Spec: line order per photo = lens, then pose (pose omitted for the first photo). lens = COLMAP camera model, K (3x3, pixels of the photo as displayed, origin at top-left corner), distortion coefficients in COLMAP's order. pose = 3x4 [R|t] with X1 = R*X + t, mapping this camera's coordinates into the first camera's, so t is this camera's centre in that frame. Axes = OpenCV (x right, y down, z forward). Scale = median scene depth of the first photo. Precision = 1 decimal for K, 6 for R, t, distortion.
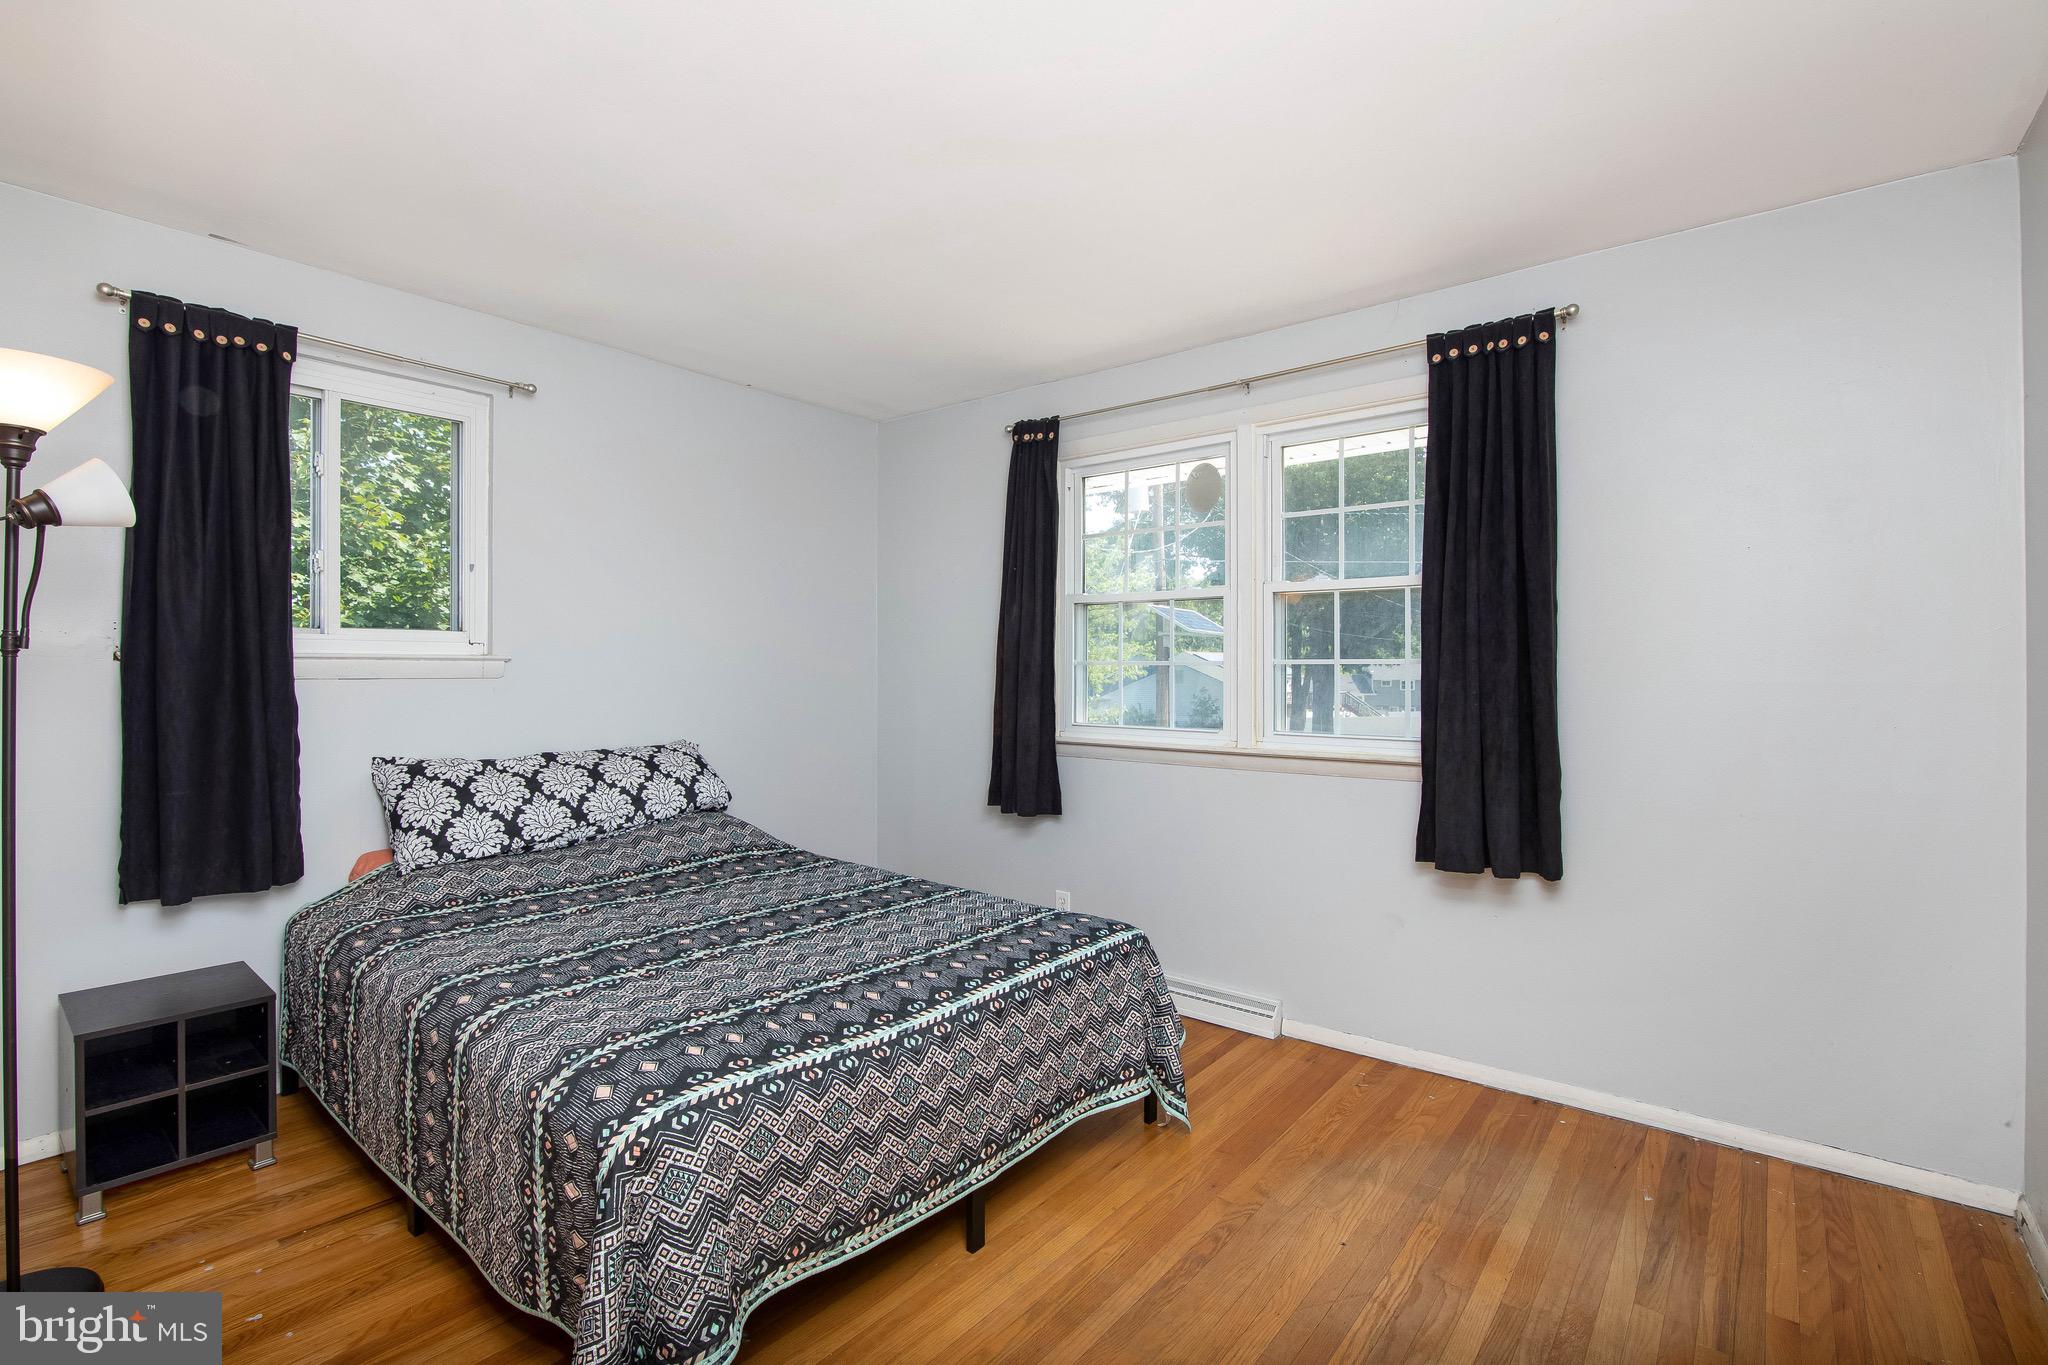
lens RADIAL K [[934.3, 0, 1019.1], [0, 934.3, 684.0], [0, 0, 1]] dist [-0.012989, -0.000349]
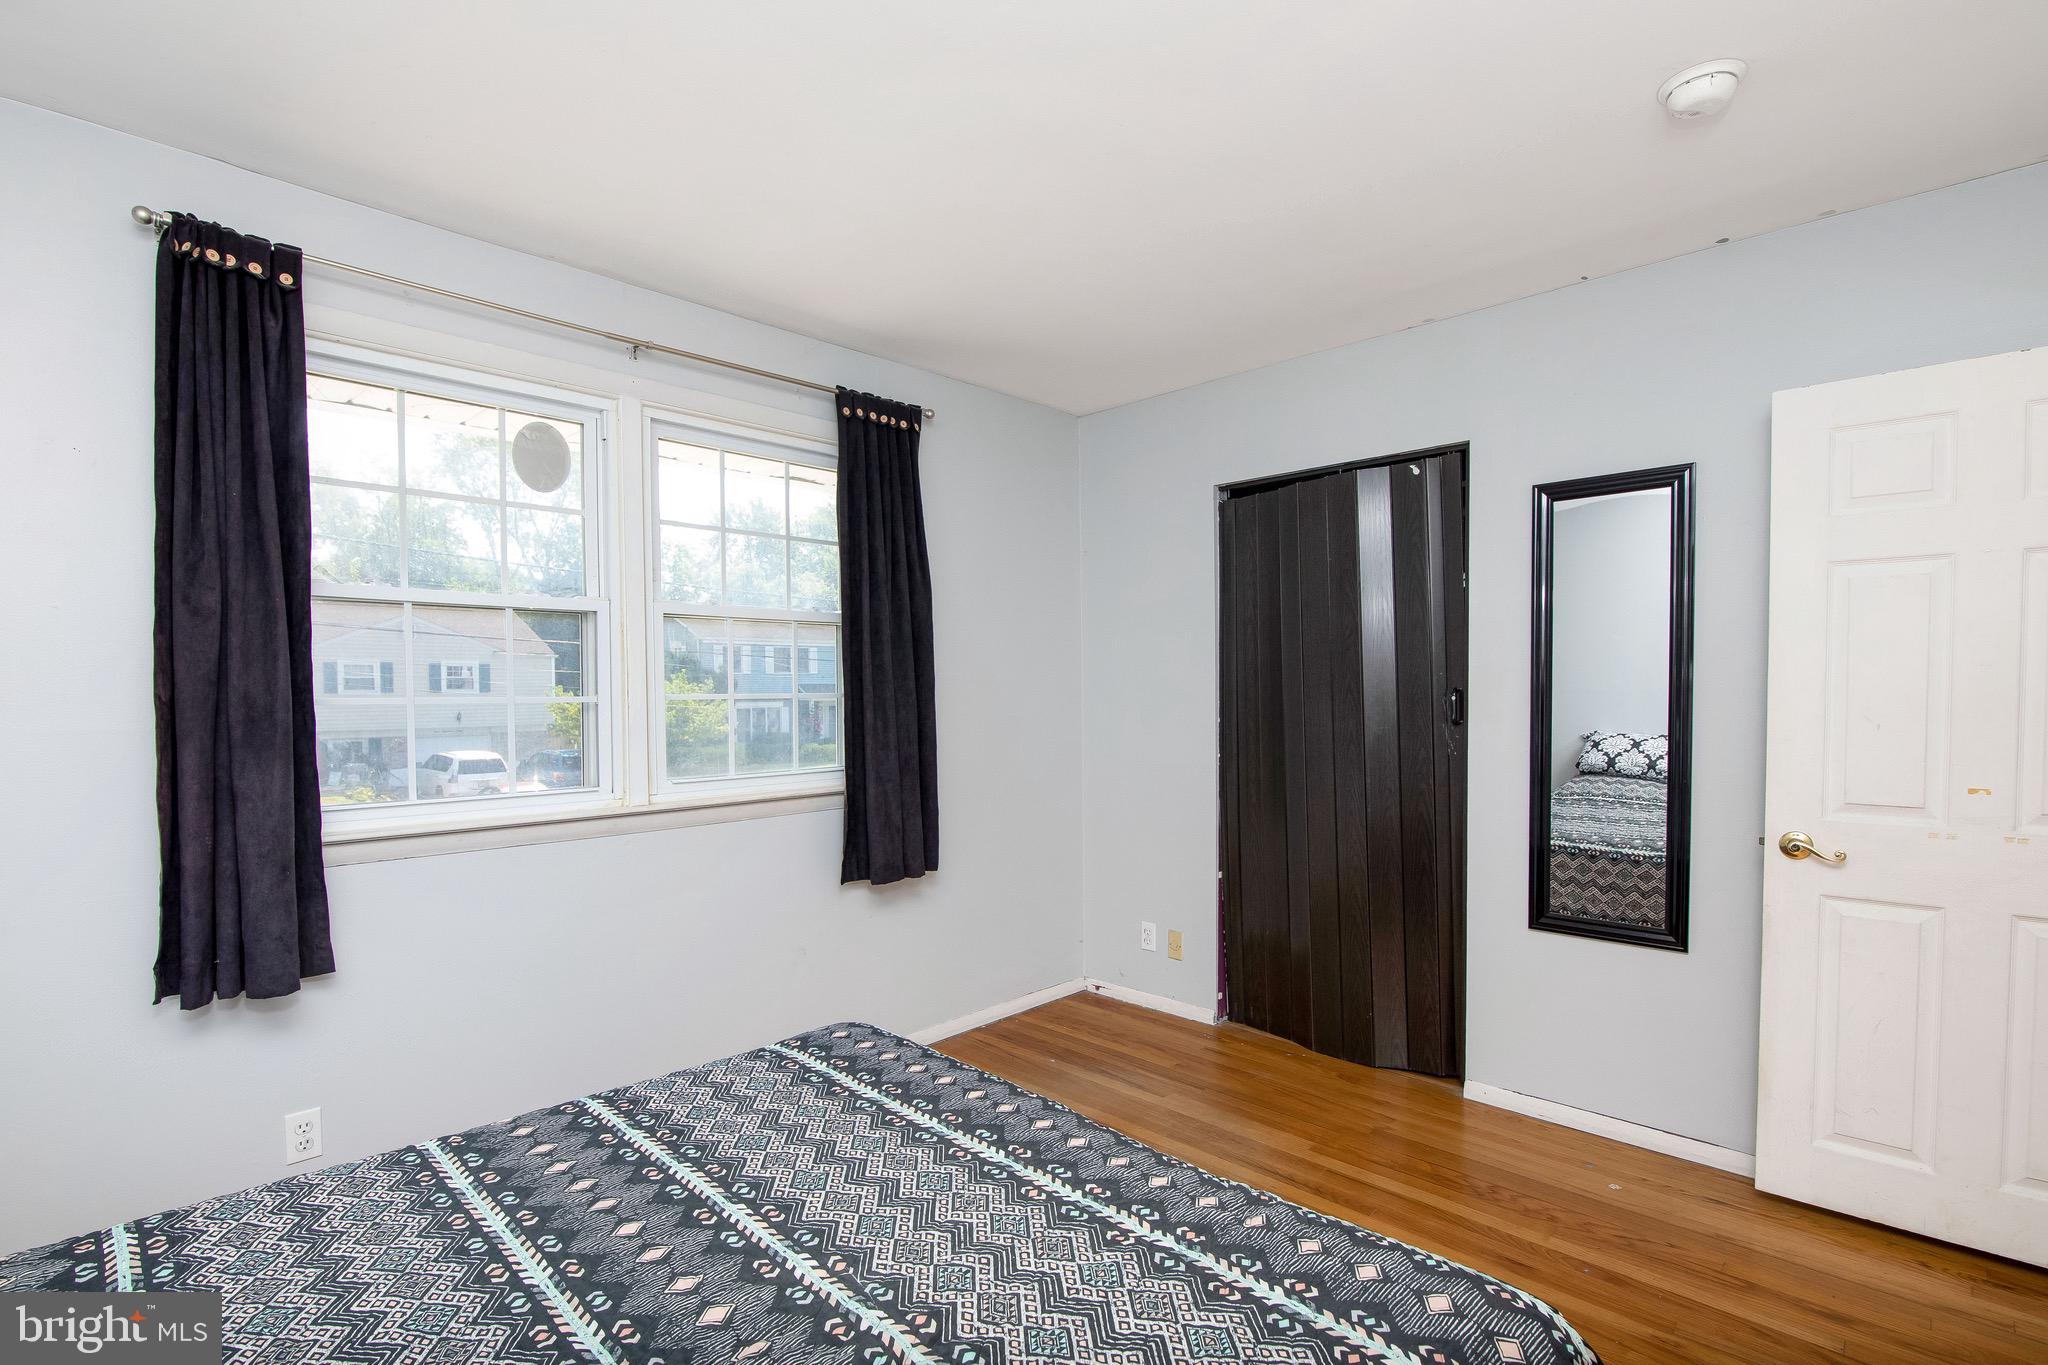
lens RADIAL K [[973.0, 0, 1026.9], [0, 973.0, 712.1], [0, 0, 1]] dist [0.001956, 0.000051]
pose [[0.085921, -0.038419, 0.995561, -0.652054], [0.006915, 0.999255, 0.037965, -0.046225], [-0.996278, 0.003622, 0.086123, 0.690806]]
